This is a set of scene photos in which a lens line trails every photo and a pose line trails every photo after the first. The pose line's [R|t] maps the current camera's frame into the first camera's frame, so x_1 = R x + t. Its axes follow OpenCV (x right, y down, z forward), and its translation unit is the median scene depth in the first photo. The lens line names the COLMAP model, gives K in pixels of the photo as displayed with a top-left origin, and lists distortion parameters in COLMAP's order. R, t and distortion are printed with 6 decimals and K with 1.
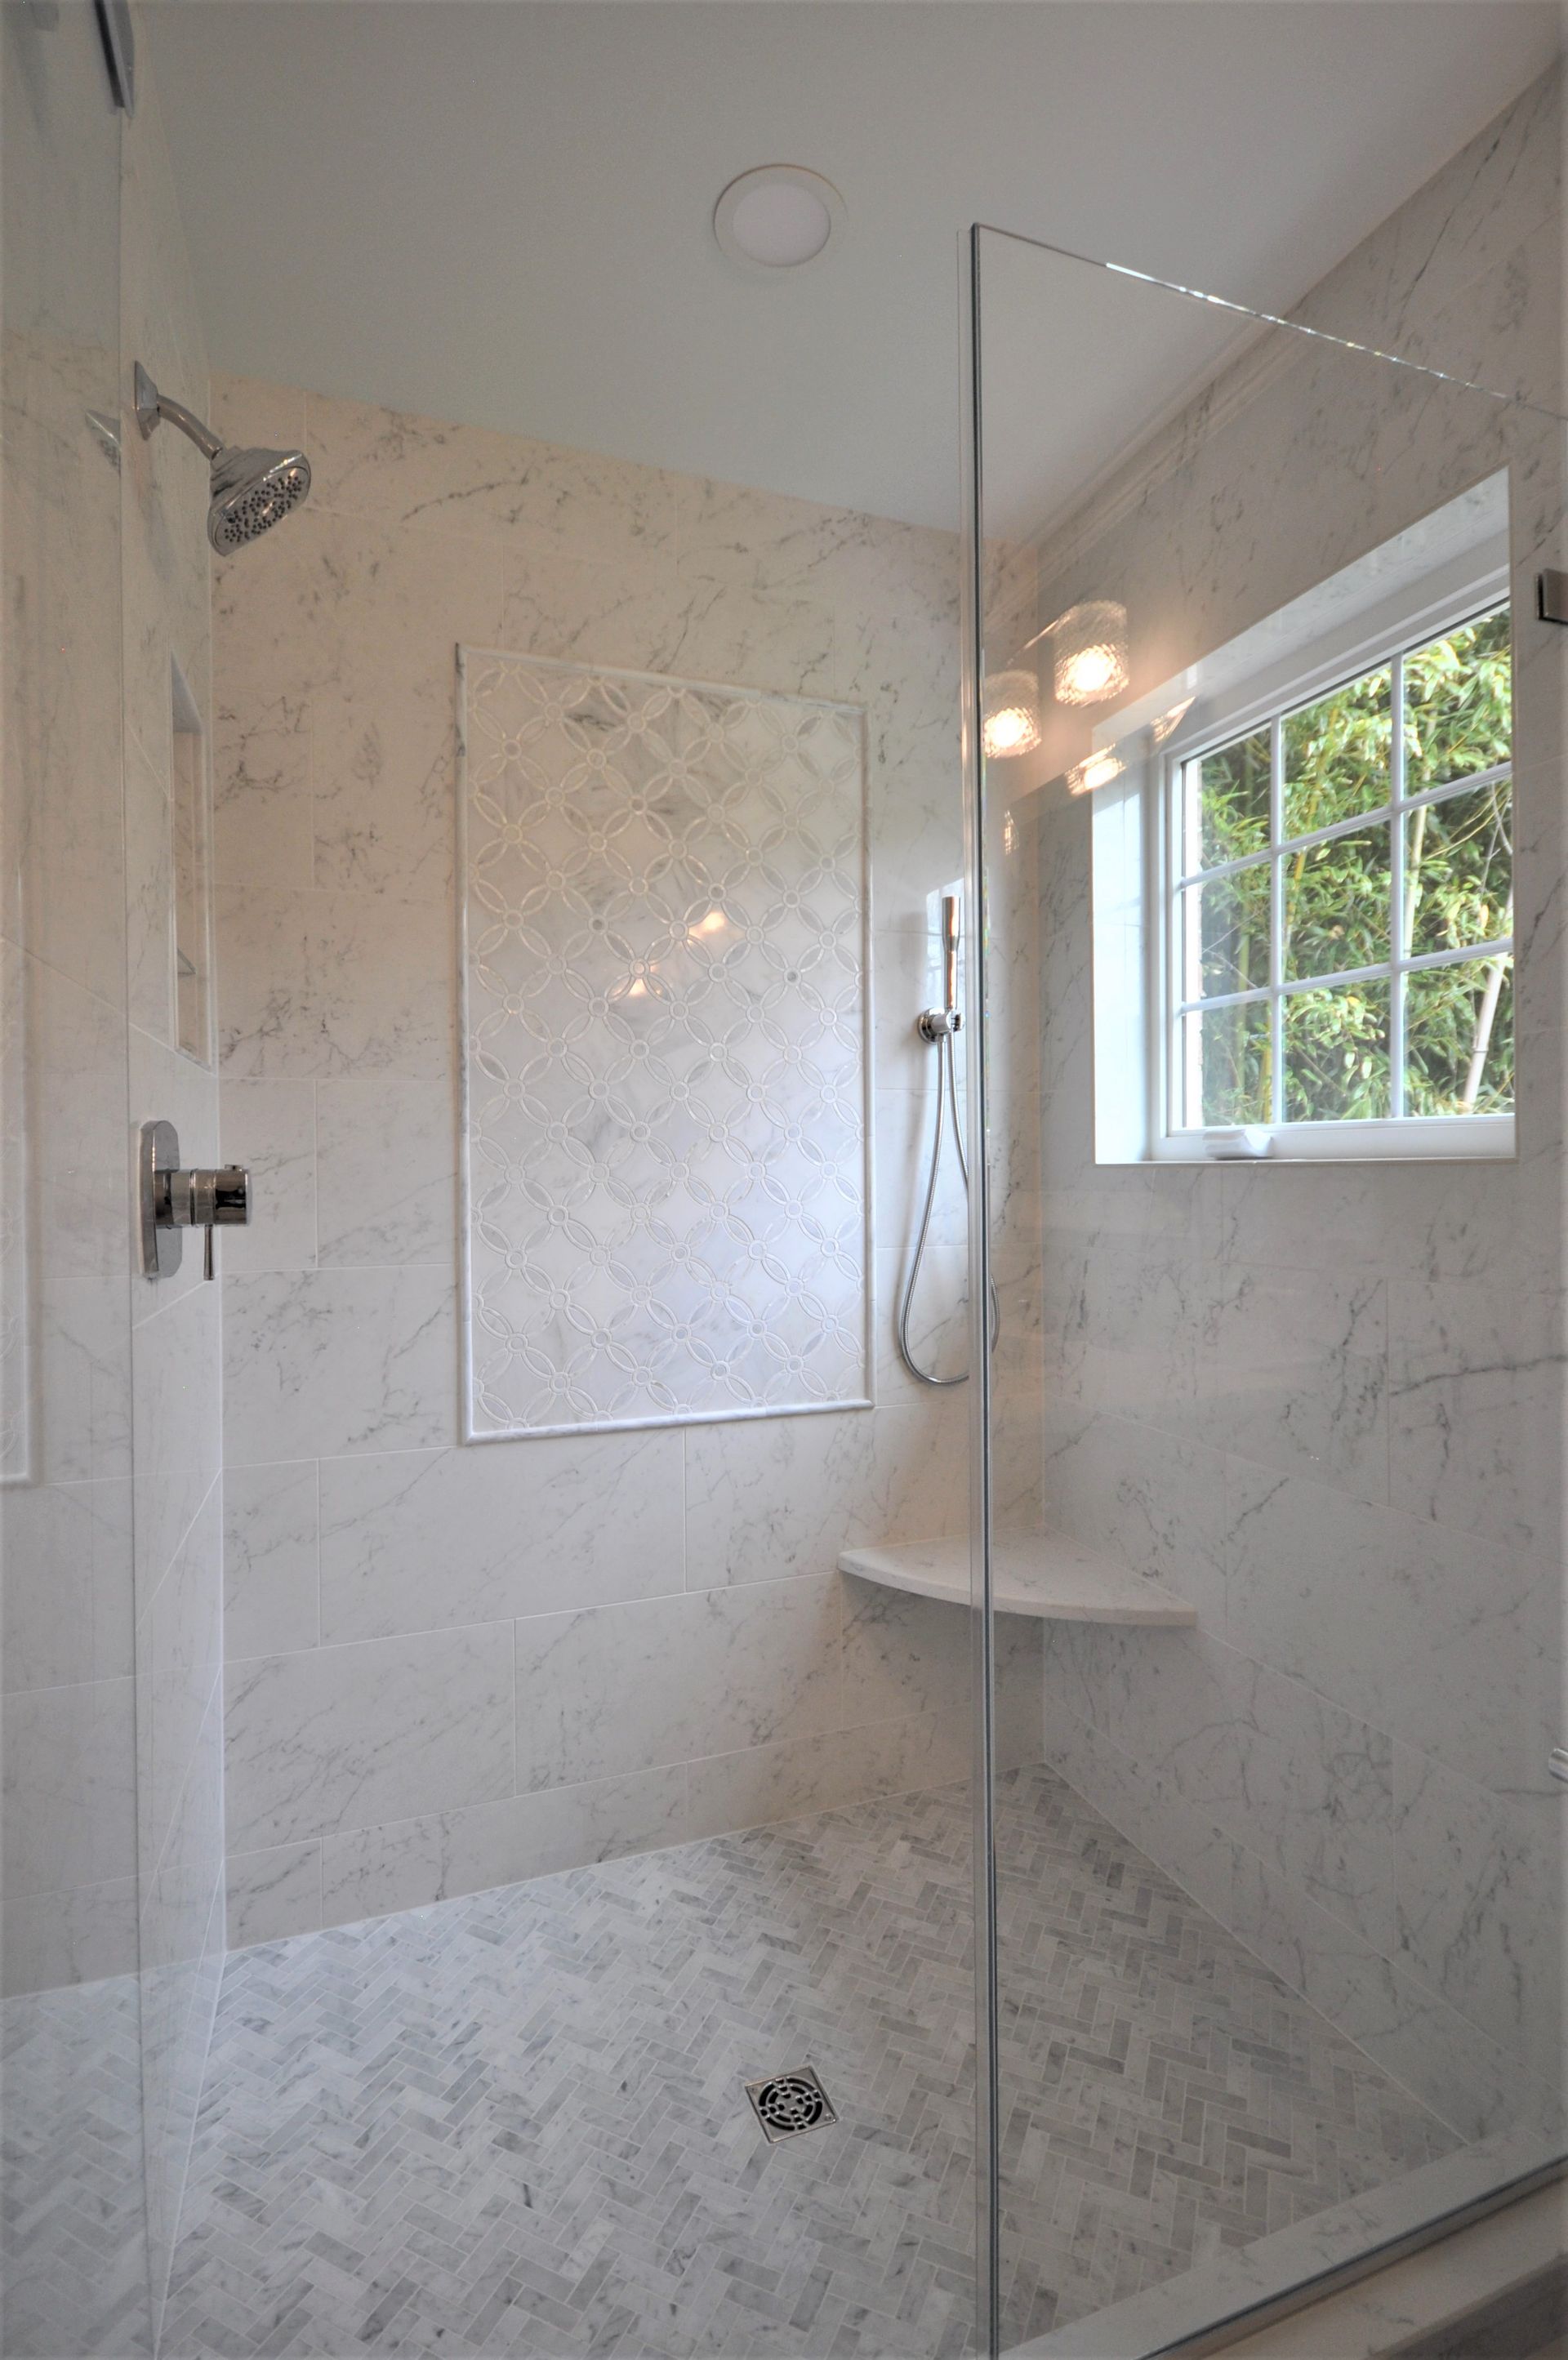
lens RADIAL K [[1091.9, 0, 791.5], [0, 1091.9, 1178.1], [0, 0, 1]] dist [0.000552, -0.005393]
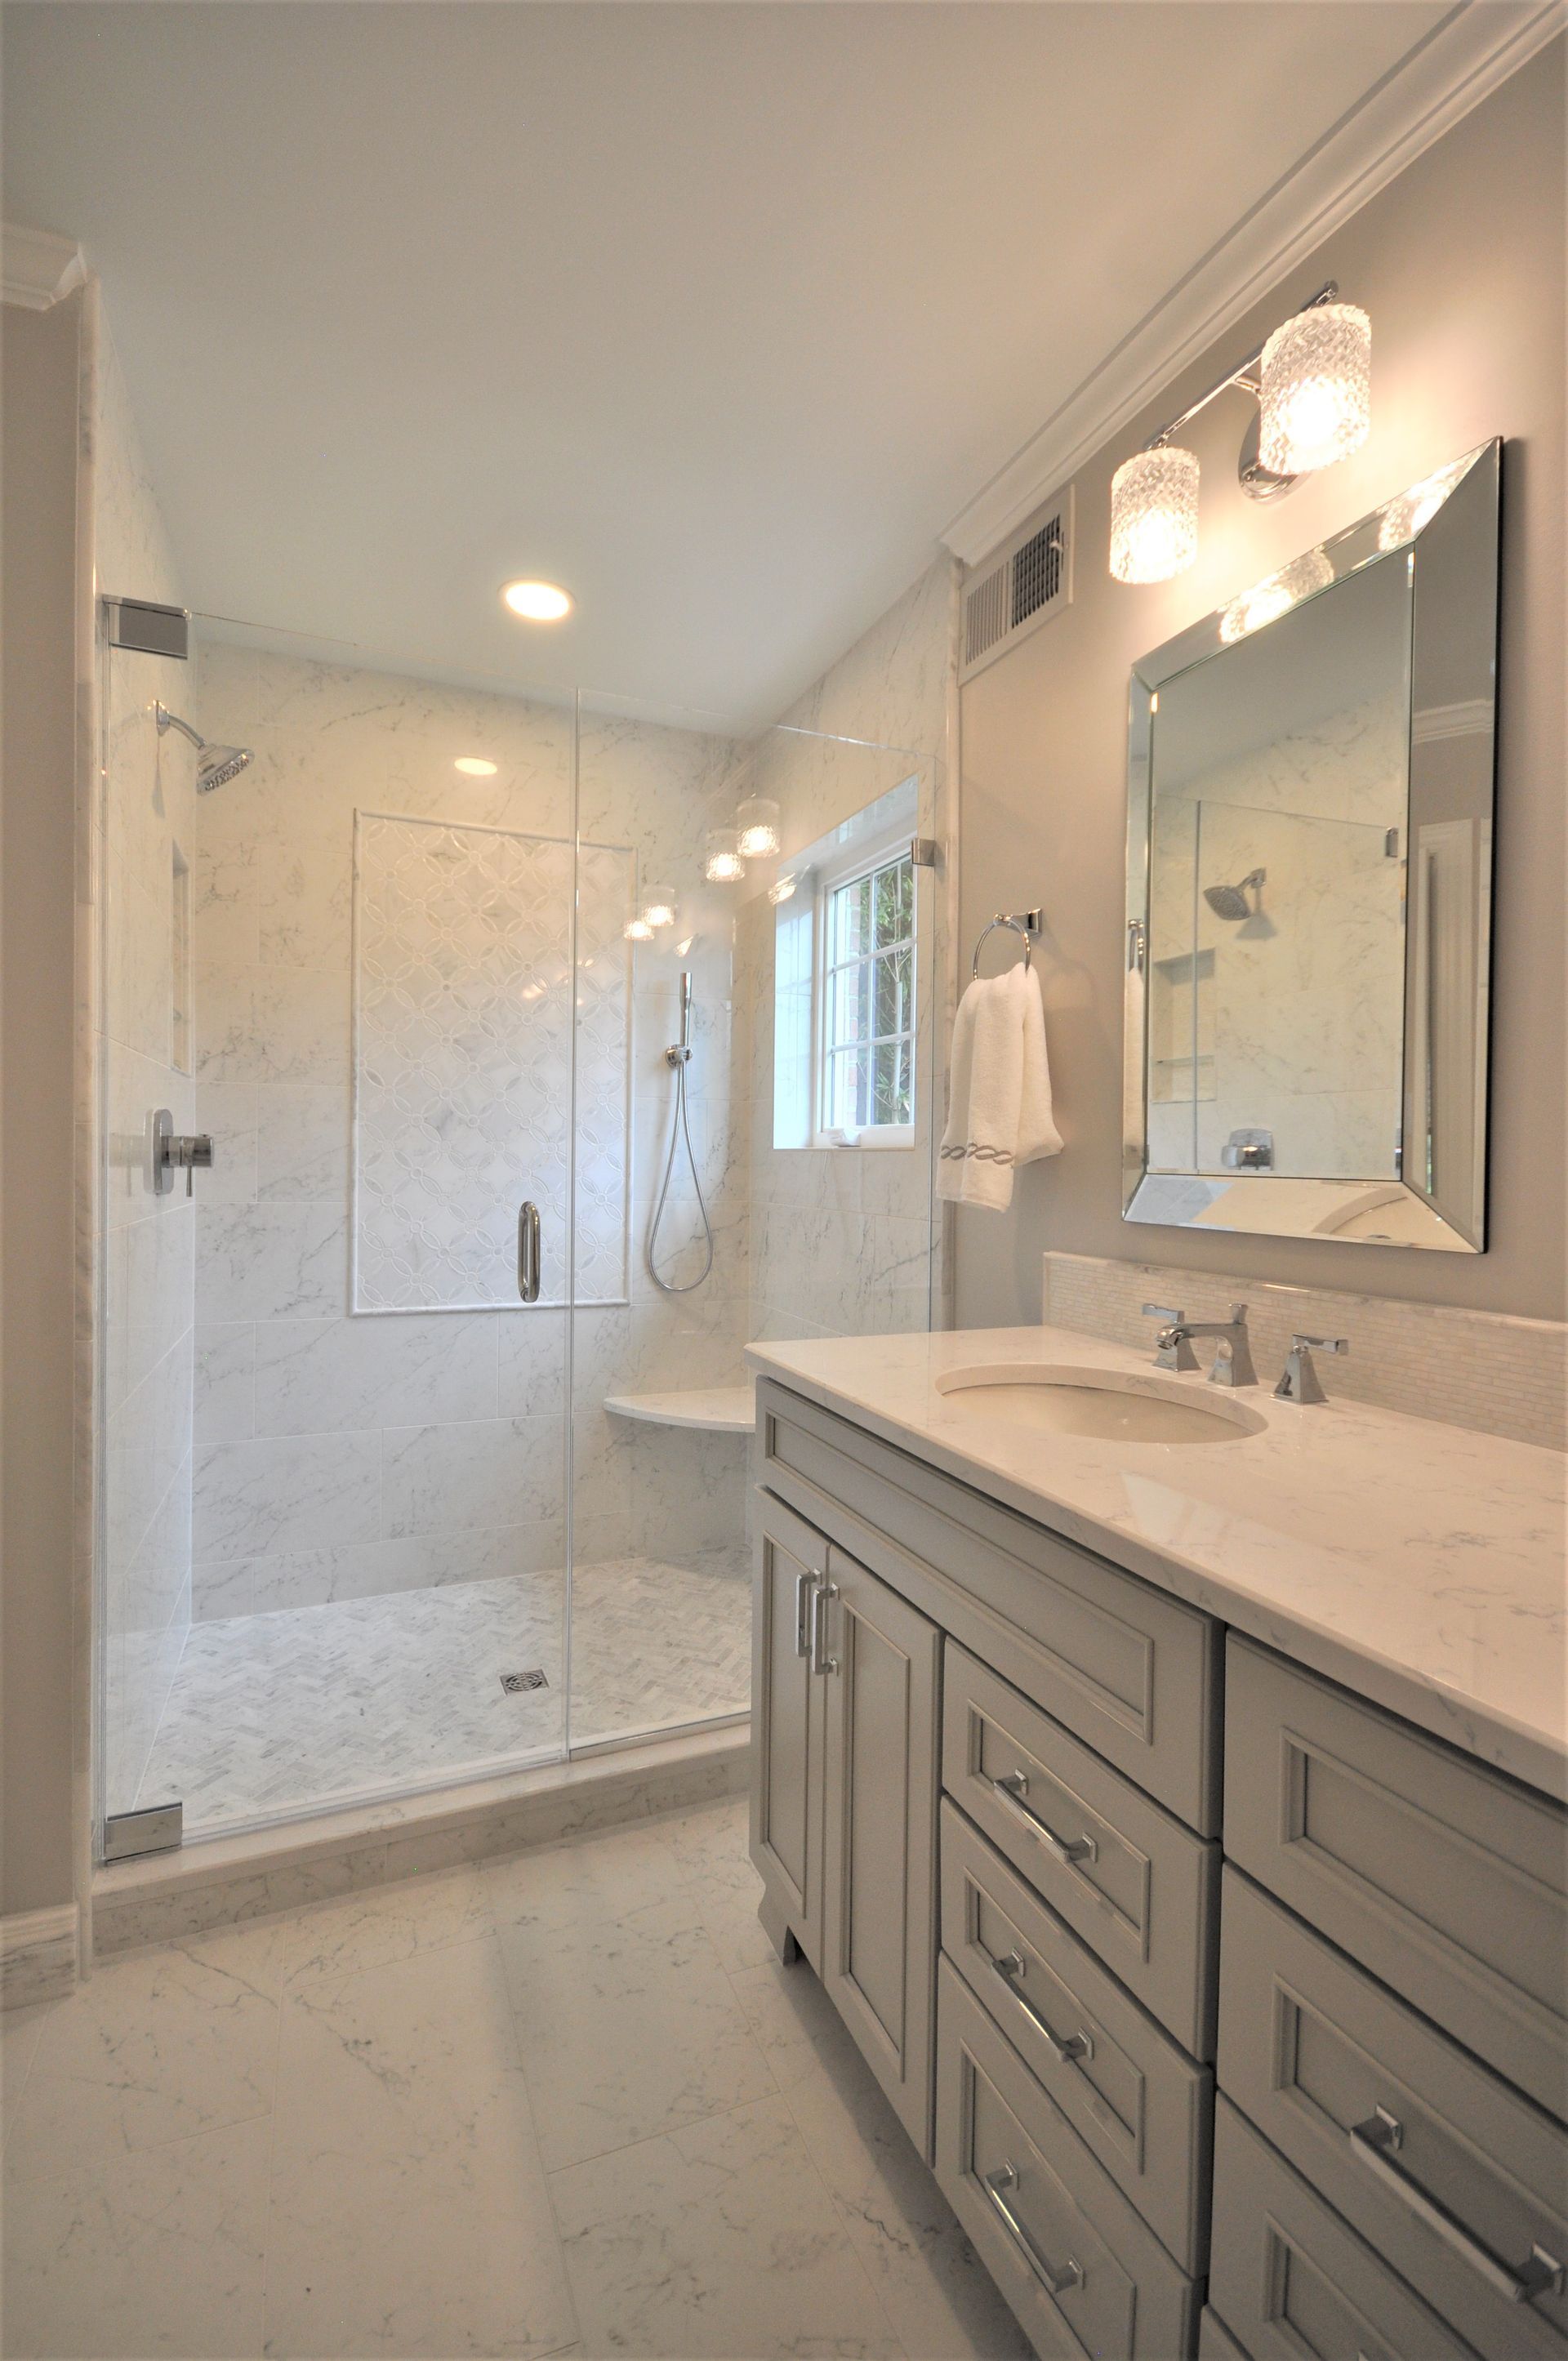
lens RADIAL K [[1012.1, 0, 783.7], [0, 1012.1, 1177.4], [0, 0, 1]] dist [-0.003185, 0.001160]
pose [[0.998571, 0.020560, 0.049337, 0.249918], [-0.021009, 0.999742, 0.008611, 0.016901], [-0.049147, -0.009635, 0.998745, -0.492433]]
